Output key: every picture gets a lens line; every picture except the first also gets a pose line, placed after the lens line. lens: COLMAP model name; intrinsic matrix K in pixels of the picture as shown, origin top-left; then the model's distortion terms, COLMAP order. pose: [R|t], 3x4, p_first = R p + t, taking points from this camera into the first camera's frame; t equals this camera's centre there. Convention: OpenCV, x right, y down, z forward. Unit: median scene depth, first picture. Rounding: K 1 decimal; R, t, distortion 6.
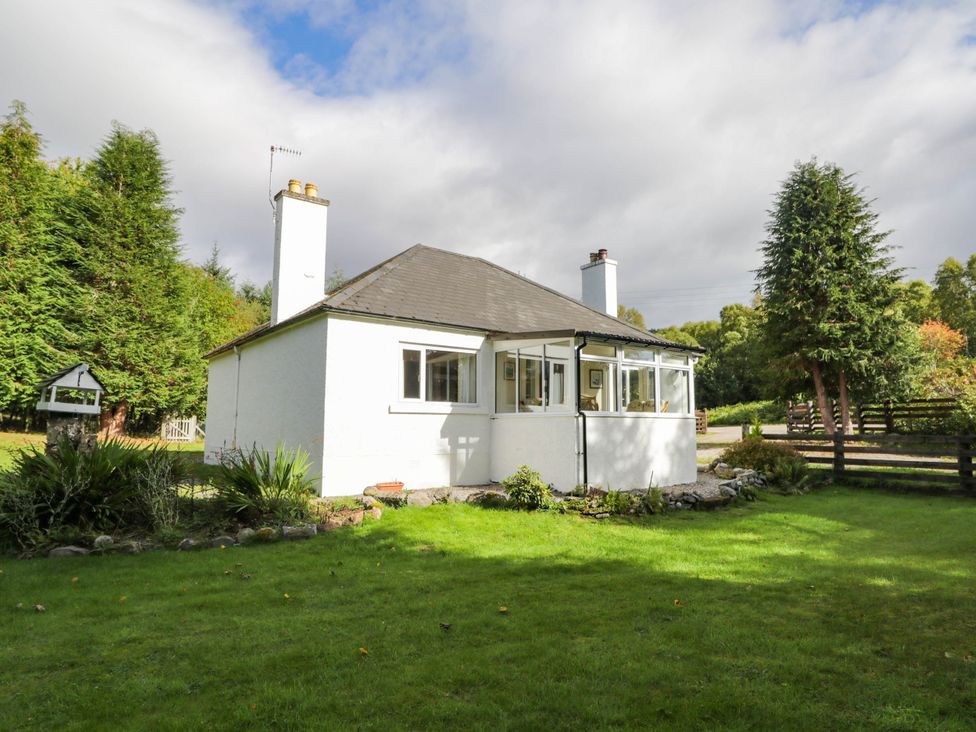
lens RADIAL K [[510.8, 0, 489.9], [0, 510.8, 364.8], [0, 0, 1]] dist [0.001310, -0.013890]
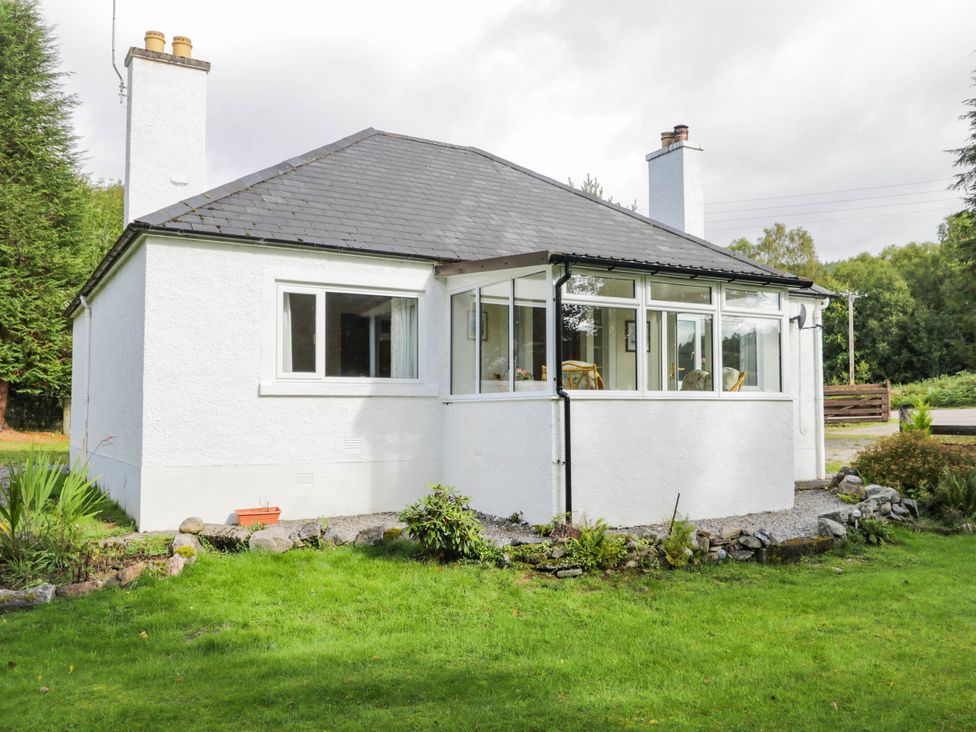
lens RADIAL K [[746.6, 0, 488.0], [0, 746.6, 366.0], [0, 0, 1]] dist [0.008056, 0.004256]
pose [[0.993706, -0.012869, -0.111279, 0.162621], [0.019609, 0.998025, 0.059682, 0.008245], [0.110291, -0.061488, 0.991996, 0.123493]]
